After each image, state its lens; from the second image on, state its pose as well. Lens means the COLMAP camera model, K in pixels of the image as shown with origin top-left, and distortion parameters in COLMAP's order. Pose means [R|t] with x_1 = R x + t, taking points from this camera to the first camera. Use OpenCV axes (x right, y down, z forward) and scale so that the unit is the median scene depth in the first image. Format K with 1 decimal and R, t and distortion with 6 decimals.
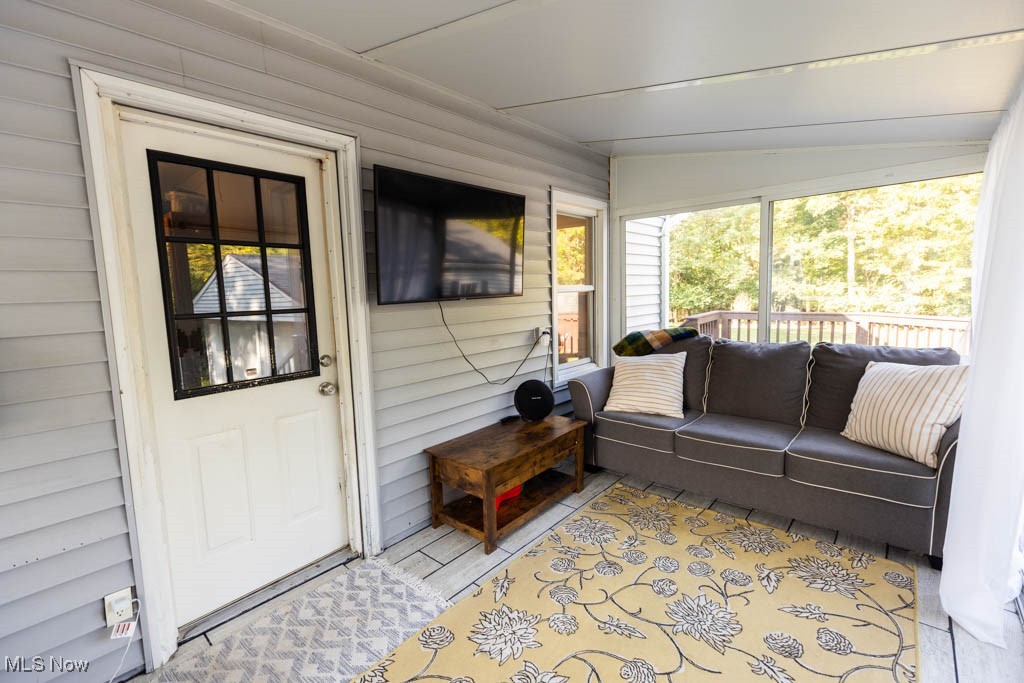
lens RADIAL K [[470.1, 0, 512.6], [0, 470.1, 343.6], [0, 0, 1]] dist [-0.000079, 0.000289]
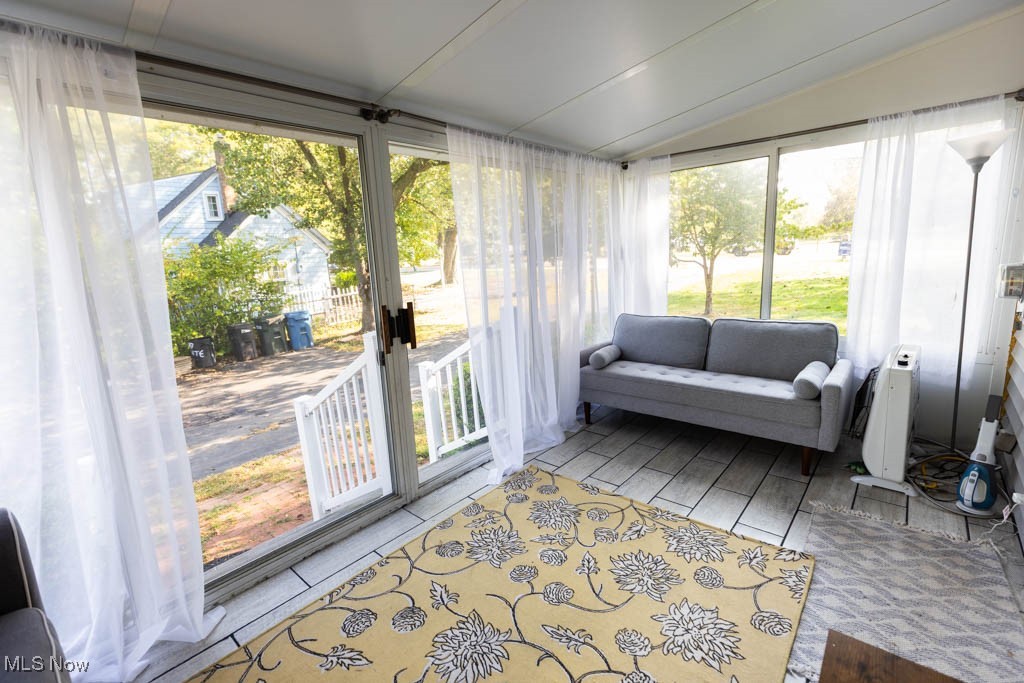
lens RADIAL K [[470.1, 0, 511.2], [0, 470.1, 341.8], [0, 0, 1]] dist [-0.000079, 0.000289]
pose [[-0.996409, 0.082366, 0.019626, 0.277065], [0.084514, 0.953286, 0.290006, -0.196173], [0.005178, 0.290623, -0.956824, 1.720366]]
